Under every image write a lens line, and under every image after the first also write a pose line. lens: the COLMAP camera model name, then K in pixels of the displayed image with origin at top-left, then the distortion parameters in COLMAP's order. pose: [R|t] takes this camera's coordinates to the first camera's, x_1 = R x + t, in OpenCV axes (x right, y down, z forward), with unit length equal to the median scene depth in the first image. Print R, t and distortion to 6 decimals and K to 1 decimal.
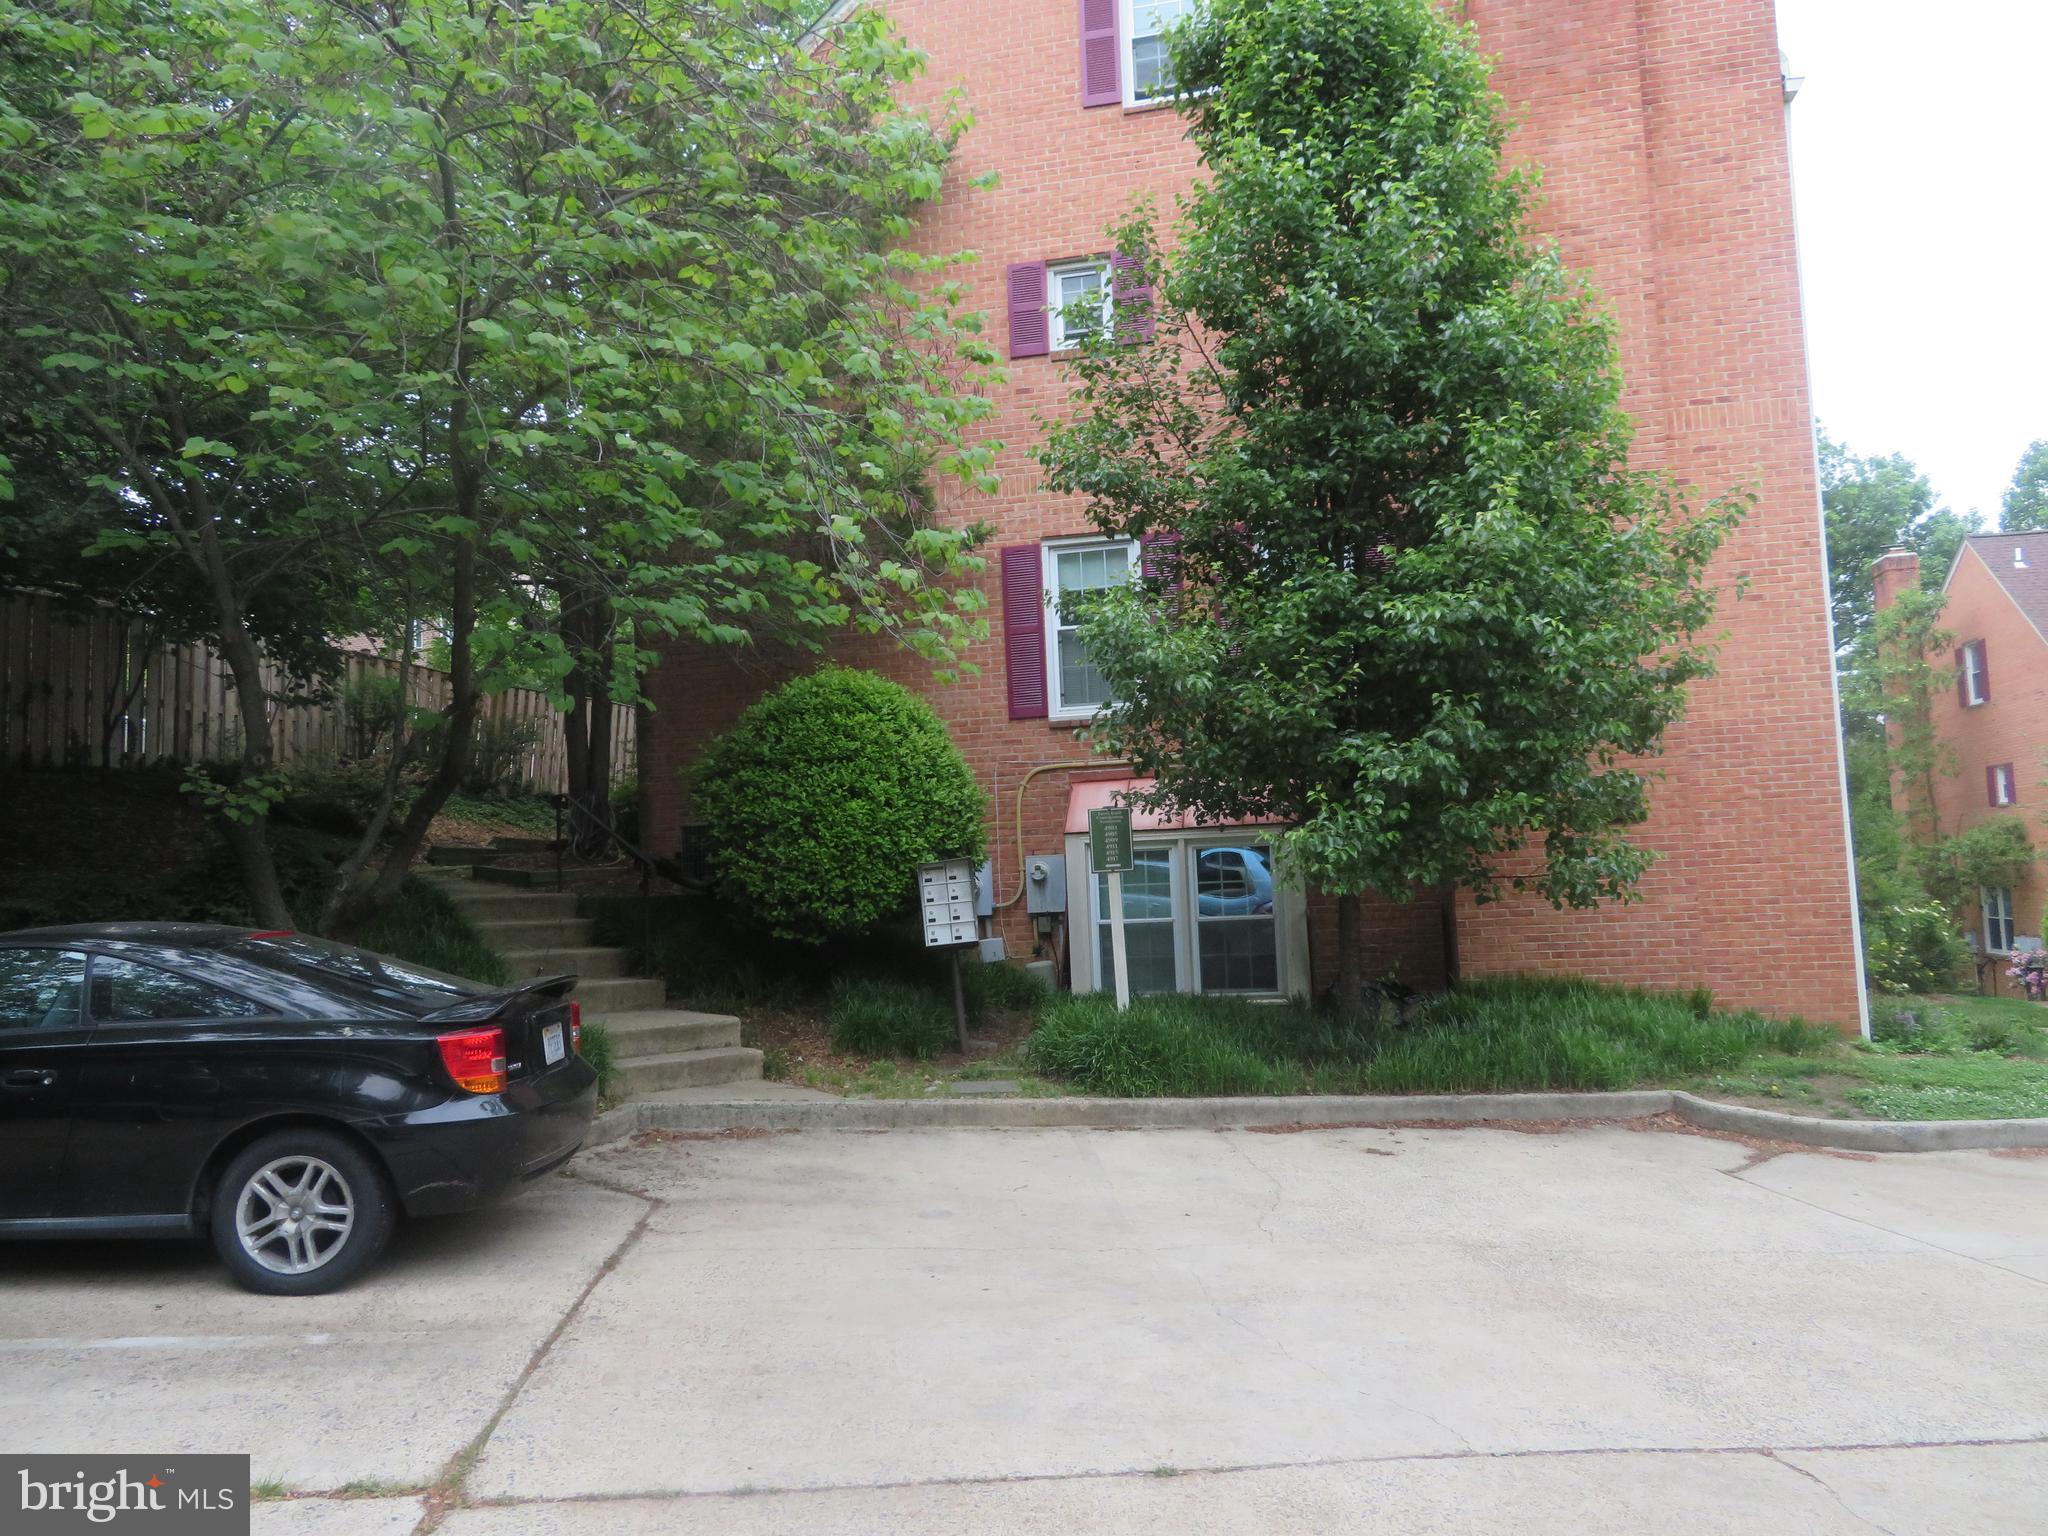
lens RADIAL K [[1462.6, 0, 1022.2], [0, 1462.6, 763.3], [0, 0, 1]] dist [-0.011235, 0.006124]
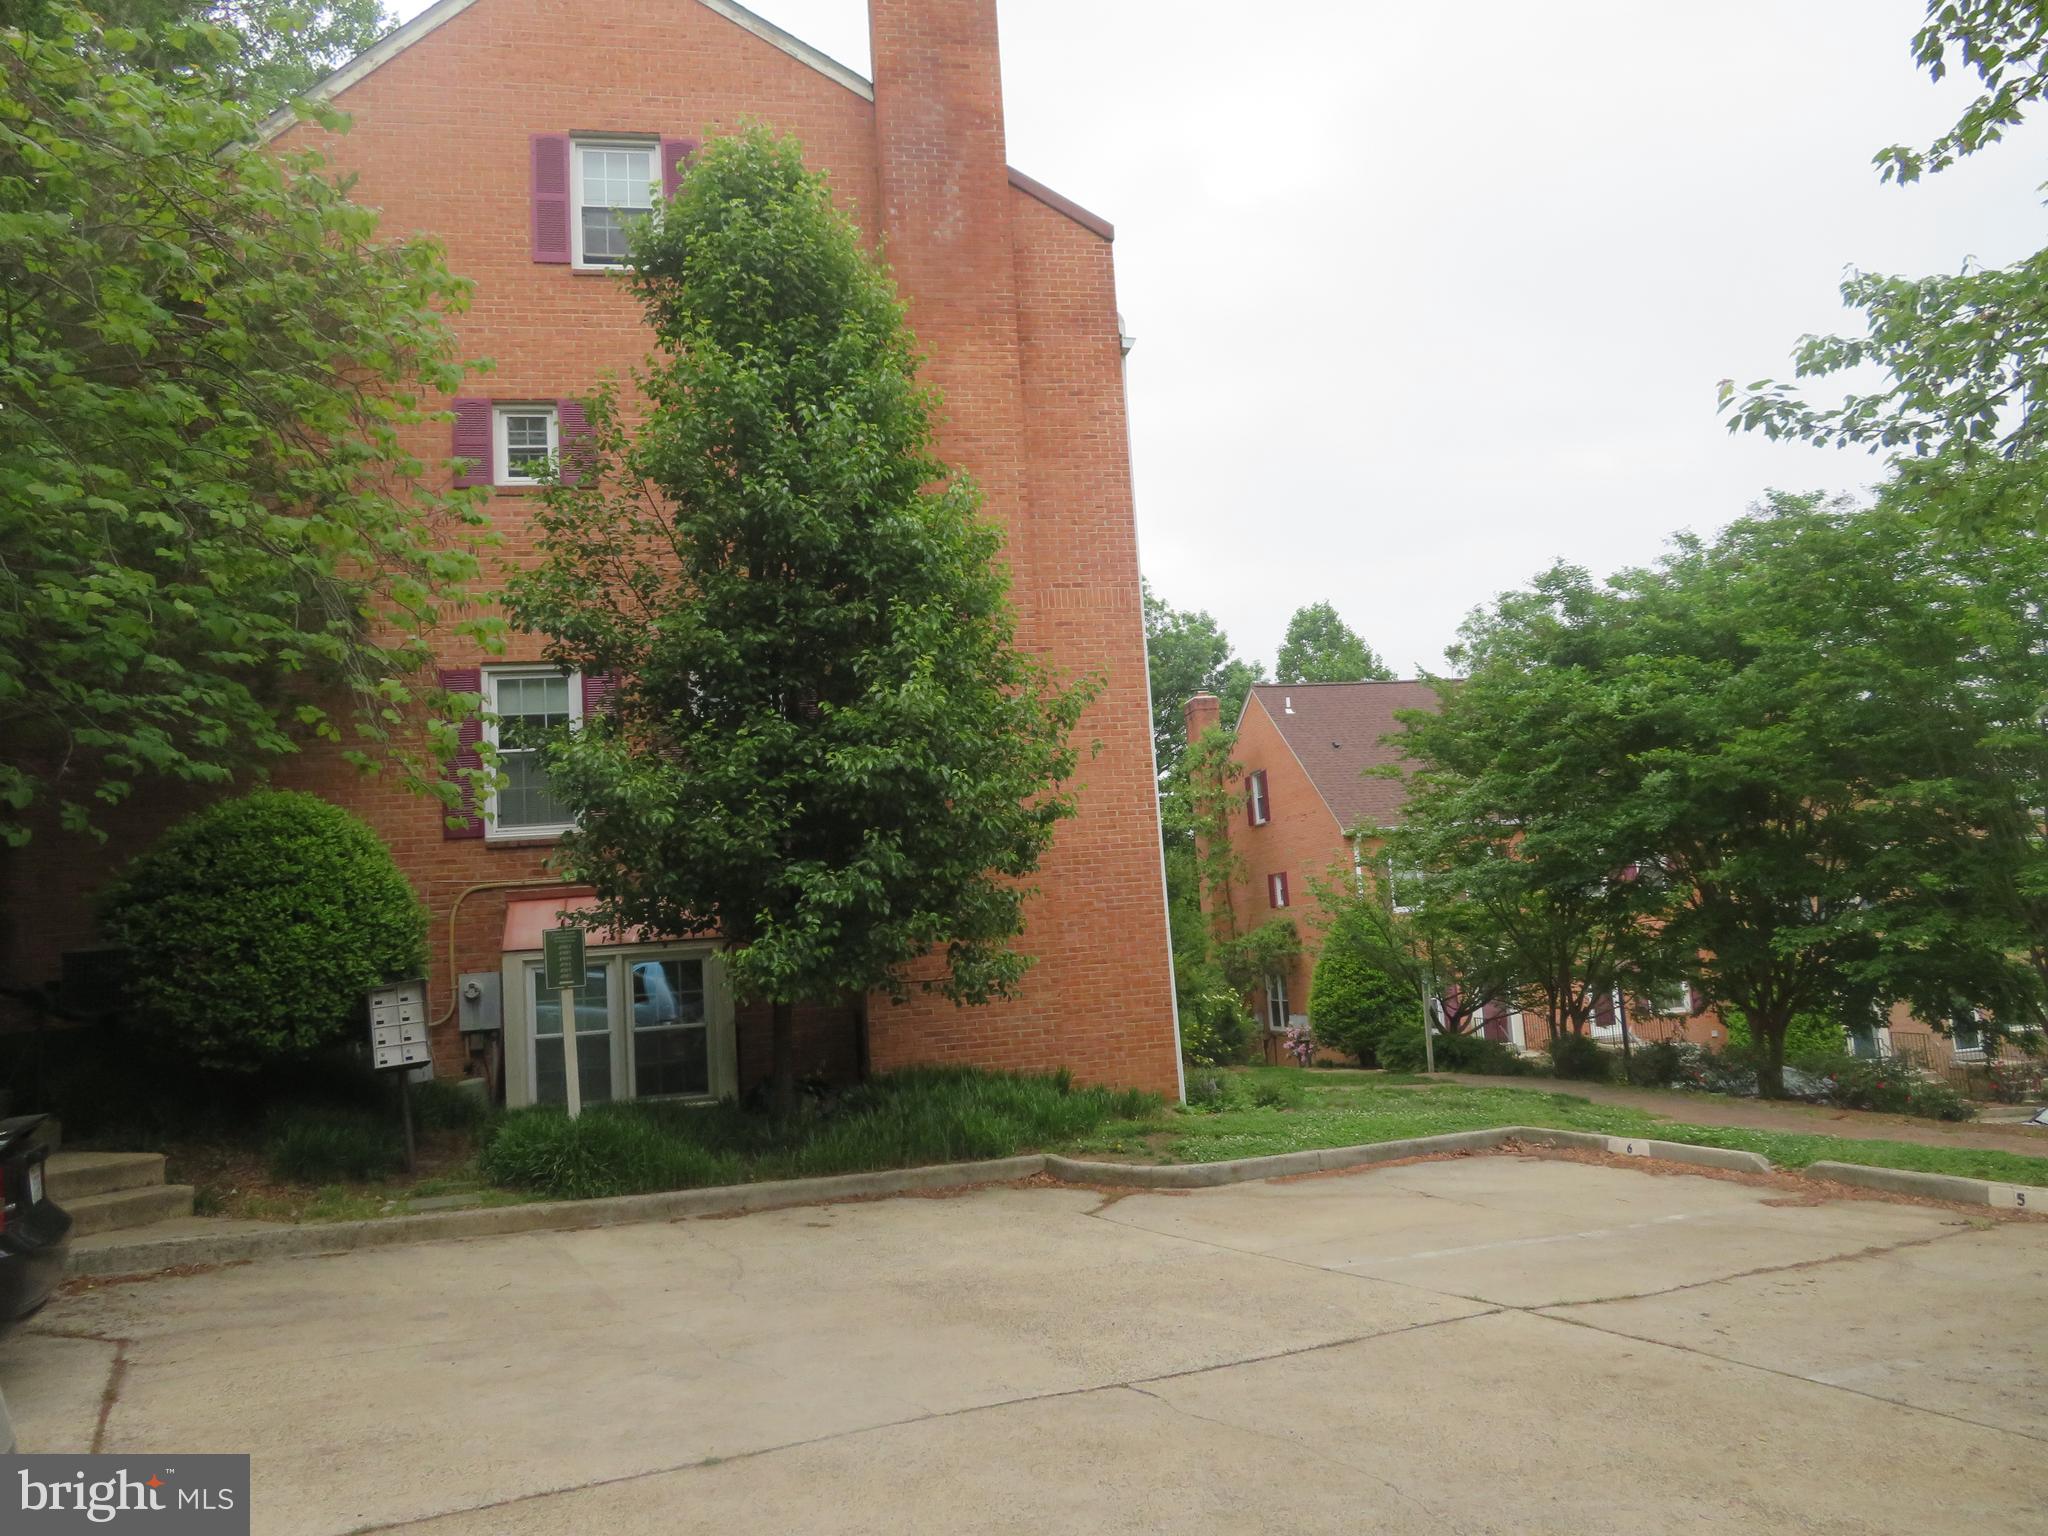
lens RADIAL K [[1462.6, 0, 1022.2], [0, 1462.6, 763.3], [0, 0, 1]] dist [-0.011235, 0.006124]
pose [[0.914600, 0.028468, 0.403357, -0.070491], [0.000271, 0.997475, -0.071013, -0.014459], [-0.404361, 0.065058, 0.912283, -0.122600]]
